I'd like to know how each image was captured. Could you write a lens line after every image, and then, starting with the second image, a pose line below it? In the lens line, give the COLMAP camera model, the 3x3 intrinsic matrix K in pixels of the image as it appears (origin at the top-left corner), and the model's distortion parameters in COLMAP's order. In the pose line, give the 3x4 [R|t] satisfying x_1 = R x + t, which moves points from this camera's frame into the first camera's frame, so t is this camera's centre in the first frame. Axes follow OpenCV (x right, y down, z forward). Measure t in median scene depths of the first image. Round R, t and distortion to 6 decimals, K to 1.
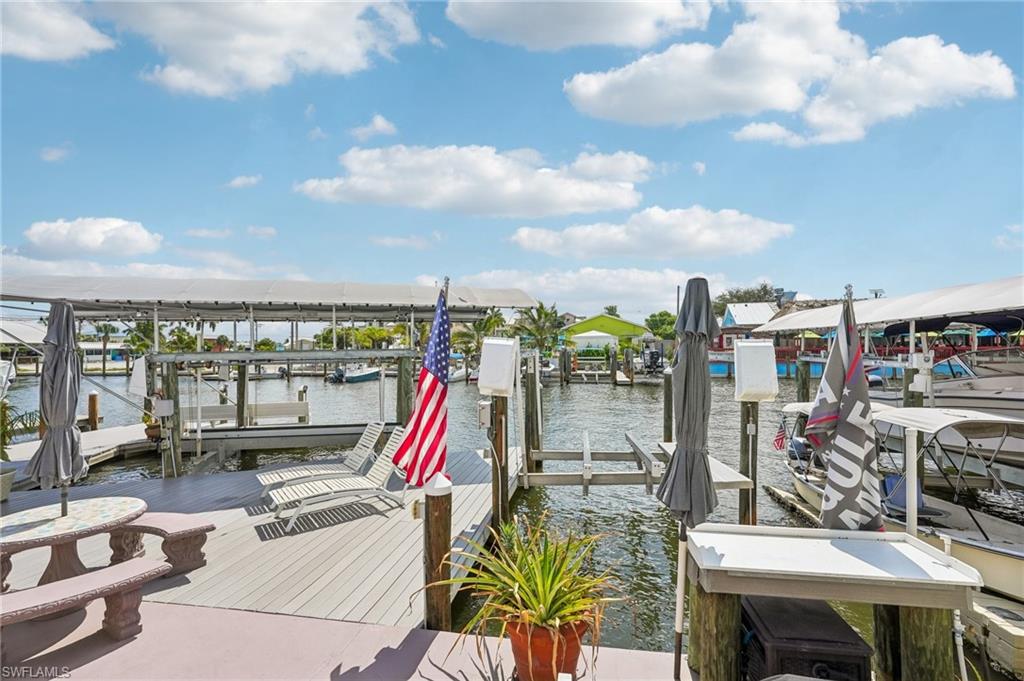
lens RADIAL K [[448.2, 0, 511.3], [0, 448.2, 336.8], [0, 0, 1]] dist [-0.011929, 0.005899]
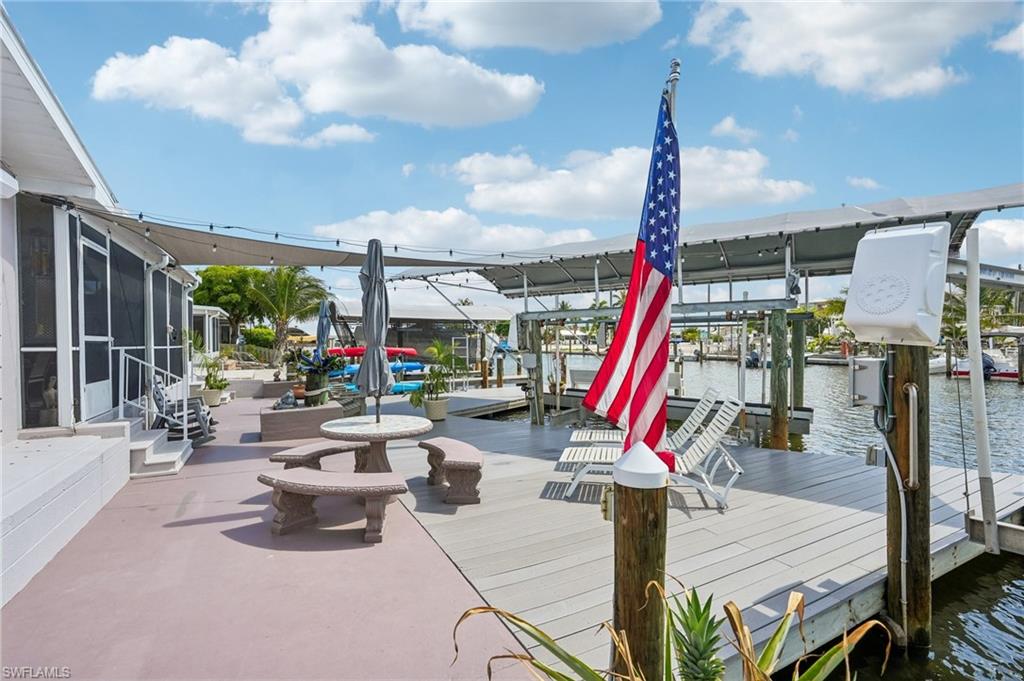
lens RADIAL K [[448.2, 0, 513.7], [0, 448.2, 341.4], [0, 0, 1]] dist [-0.011929, 0.005899]
pose [[0.626185, 0.007487, -0.779638, 0.085341], [0.018895, 0.999514, 0.024774, 0.105463], [0.779445, -0.030244, 0.625740, 0.351044]]
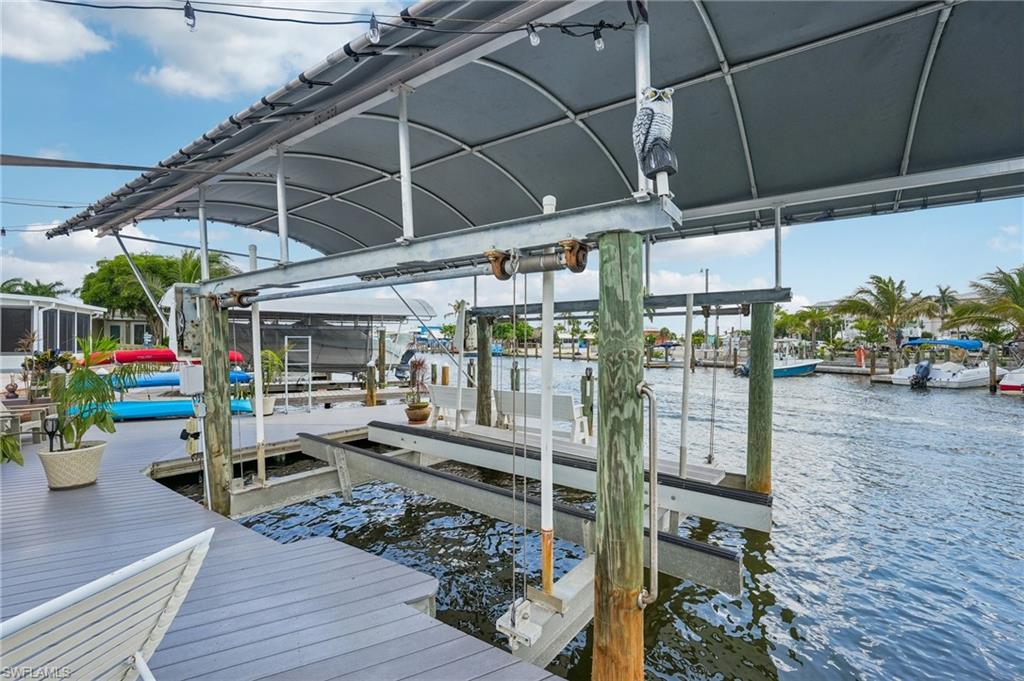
lens RADIAL K [[448.2, 0, 515.7], [0, 448.2, 343.6], [0, 0, 1]] dist [-0.011929, 0.005899]
pose [[0.608820, 0.010260, -0.793242, -0.135426], [0.012374, 0.999672, 0.022427, 0.139755], [0.793212, -0.023470, 0.608493, 1.264240]]
